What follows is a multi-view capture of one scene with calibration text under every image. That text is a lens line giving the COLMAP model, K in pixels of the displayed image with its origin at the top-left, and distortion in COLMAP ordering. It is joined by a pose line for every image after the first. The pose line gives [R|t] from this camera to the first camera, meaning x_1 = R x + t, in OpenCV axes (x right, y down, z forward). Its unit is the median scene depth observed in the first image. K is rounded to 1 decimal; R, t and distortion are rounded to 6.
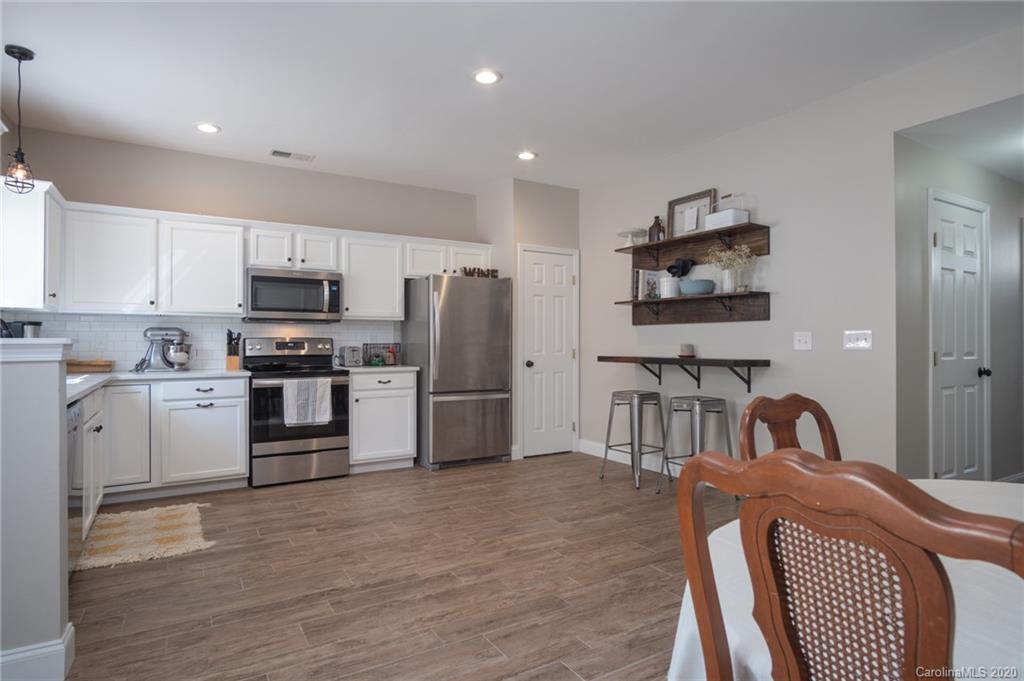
lens RADIAL K [[553.9, 0, 503.2], [0, 553.9, 339.2], [0, 0, 1]] dist [-0.000837, 0.000599]
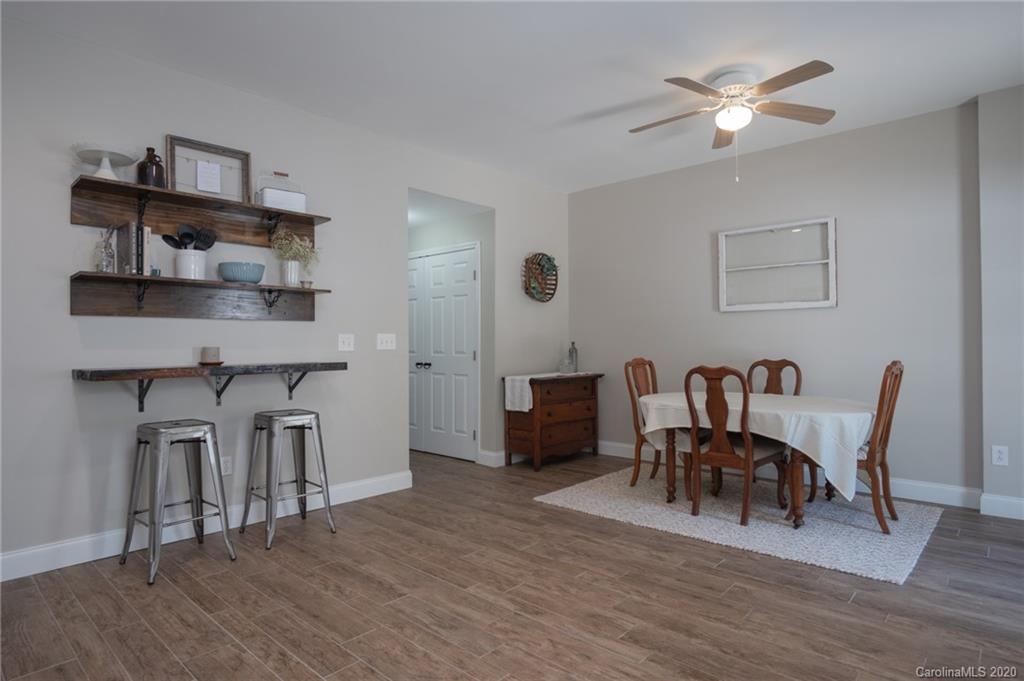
lens RADIAL K [[571.7, 0, 507.6], [0, 571.7, 339.1], [0, 0, 1]] dist [-0.024703, 0.000331]
pose [[-0.289421, 0.009101, 0.957159, -0.510439], [0.000492, 0.999956, -0.009359, 0.006272], [-0.957202, -0.002237, -0.289413, 0.867313]]
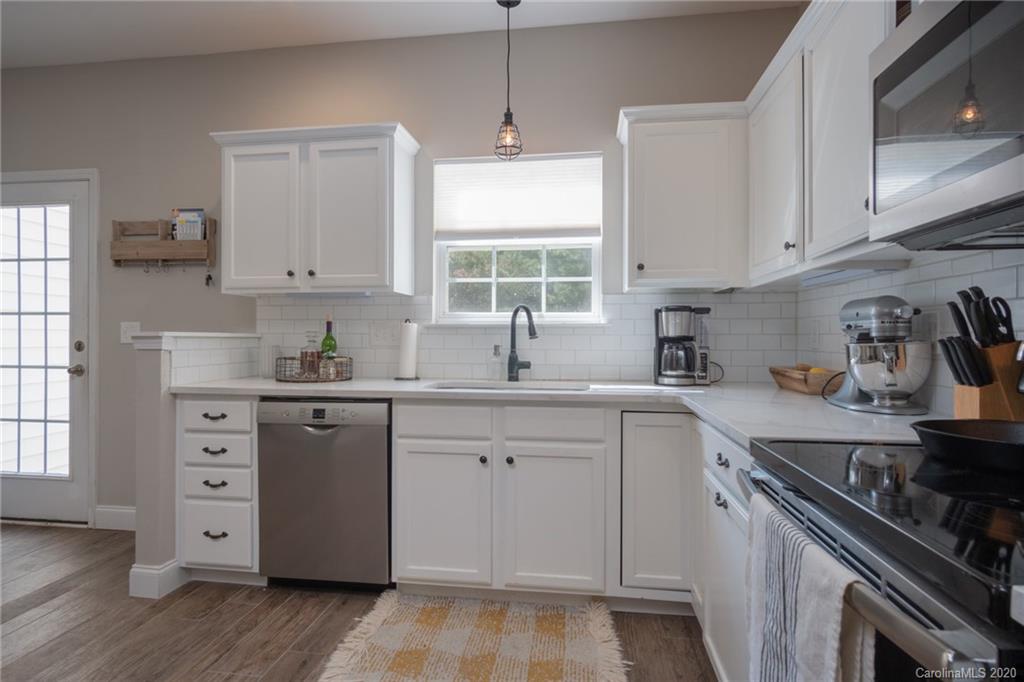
lens RADIAL K [[544.8, 0, 512.0], [0, 544.8, 341.0], [0, 0, 1]] dist [-0.004322, 0.000321]
pose [[-0.621324, 0.003204, -0.783547, -0.151976], [0.002259, 0.999995, 0.002299, 0.008131], [0.783550, -0.000342, -0.621328, 1.064562]]
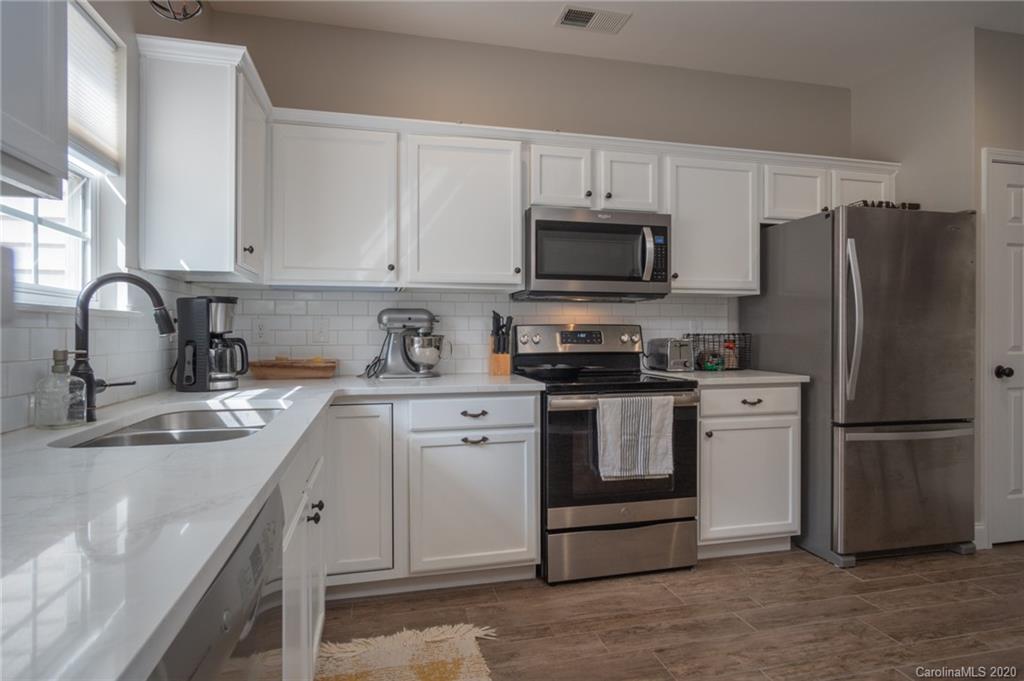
lens RADIAL K [[552.2, 0, 511.5], [0, 552.2, 331.2], [0, 0, 1]] dist [-0.002030, 0.001502]
pose [[0.956751, 0.000020, -0.290909, -0.317519], [0.001595, 0.999985, 0.005314, 0.001891], [0.290905, -0.005548, 0.956736, 0.436637]]
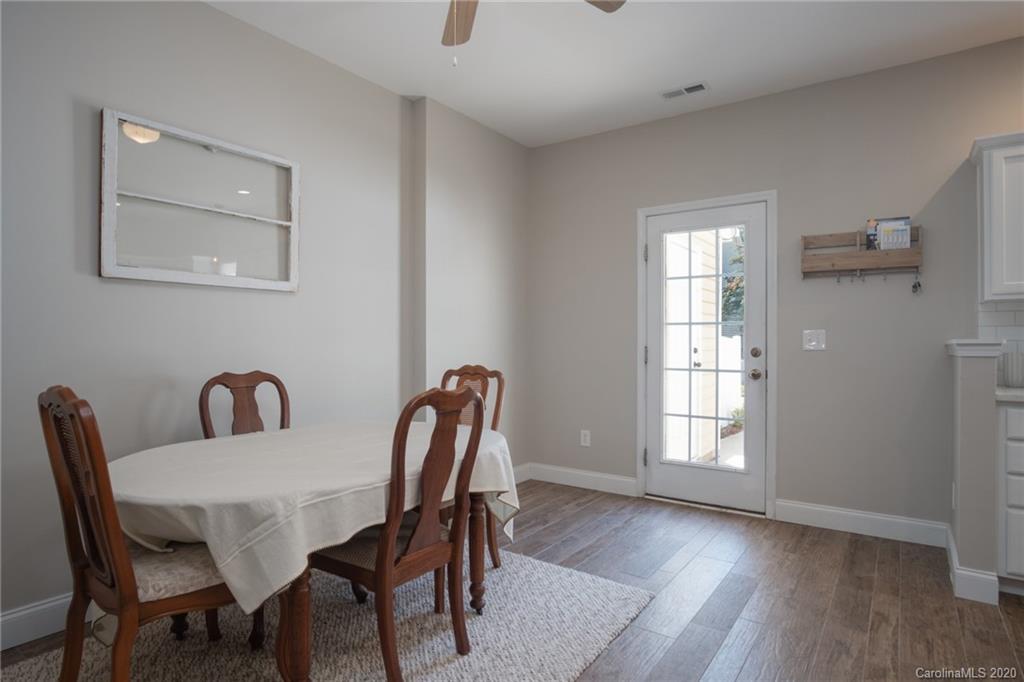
lens RADIAL K [[555.5, 0, 512.0], [0, 555.5, 341.0], [0, 0, 1]] dist [-0.025897, -0.000397]
pose [[-0.913153, -0.004309, -0.407594, 0.304583], [-0.000335, 0.999952, -0.009820, 0.006856], [0.407616, -0.008831, -0.913111, 0.753463]]
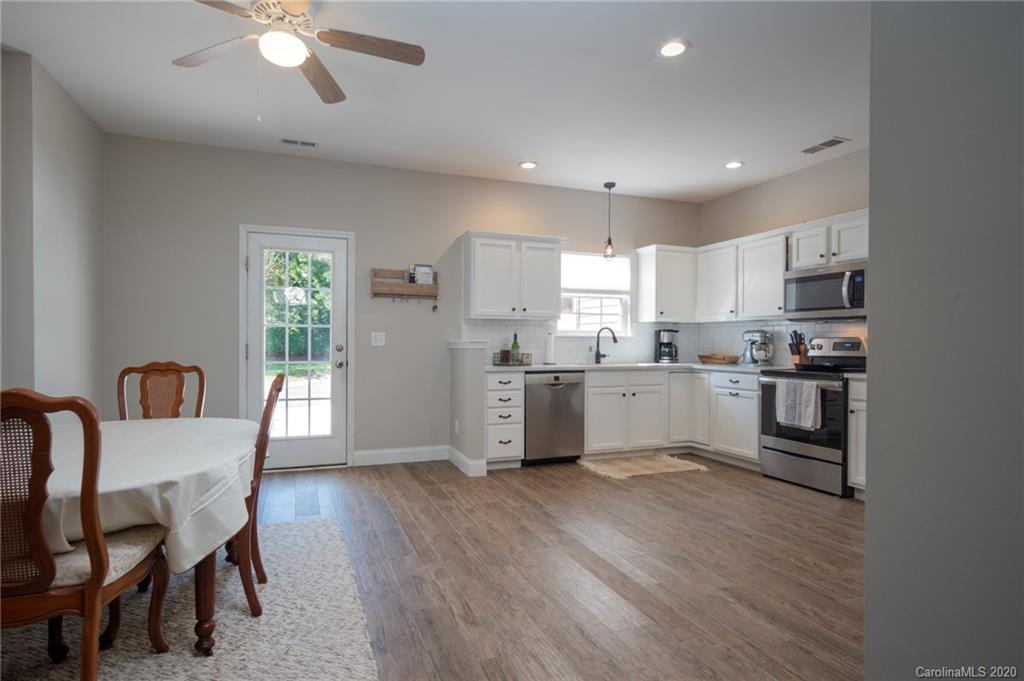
lens RADIAL K [[544.8, 0, 512.0], [0, 544.8, 340.5], [0, 0, 1]] dist [-0.004322, 0.000321]
pose [[-0.156219, -0.004210, -0.987713, 0.681623], [0.001644, 0.999988, -0.004523, 0.006244], [0.987721, -0.002331, -0.156210, 0.671574]]
